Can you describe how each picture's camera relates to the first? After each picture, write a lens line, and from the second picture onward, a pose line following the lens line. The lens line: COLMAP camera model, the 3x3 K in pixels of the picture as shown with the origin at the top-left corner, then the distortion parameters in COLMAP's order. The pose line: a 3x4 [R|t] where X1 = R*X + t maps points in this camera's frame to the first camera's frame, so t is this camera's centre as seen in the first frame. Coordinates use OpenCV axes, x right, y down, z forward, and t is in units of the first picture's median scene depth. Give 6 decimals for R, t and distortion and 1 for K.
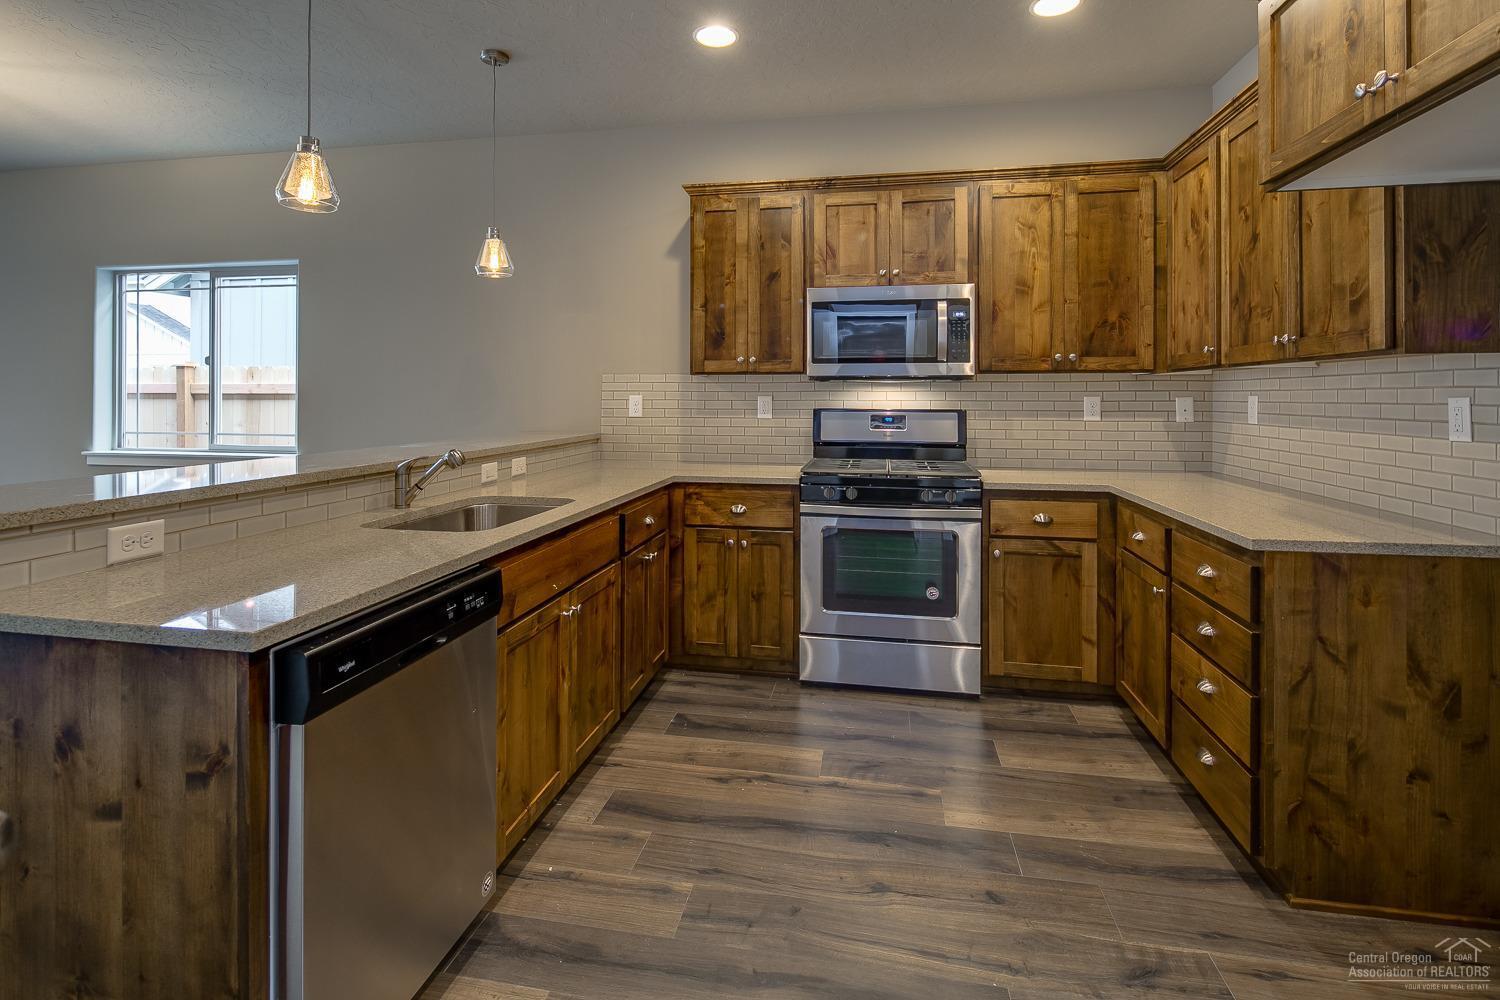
lens RADIAL K [[727.5, 0, 747.6], [0, 727.5, 419.5], [0, 0, 1]] dist [-0.001614, -0.000267]
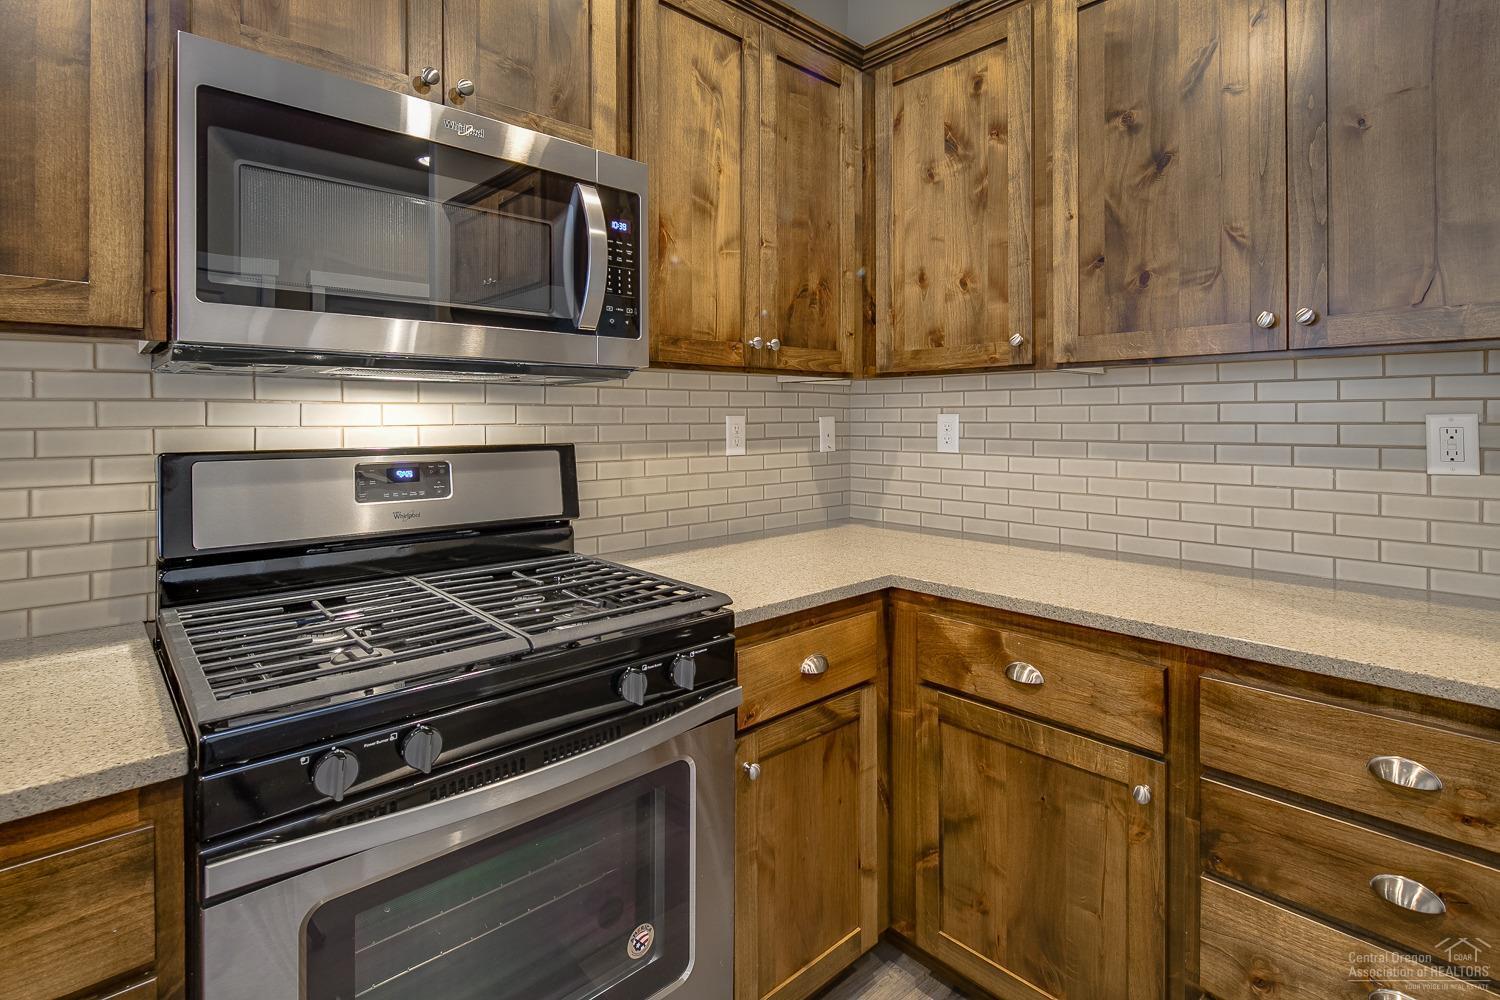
lens RADIAL K [[727.5, 0, 747.6], [0, 727.5, 419.5], [0, 0, 1]] dist [-0.001614, -0.000267]
pose [[0.603817, -0.004383, 0.797111, -0.009405], [0.027889, 0.999489, -0.015630, -0.020201], [-0.796635, 0.031668, 0.603630, 0.678744]]
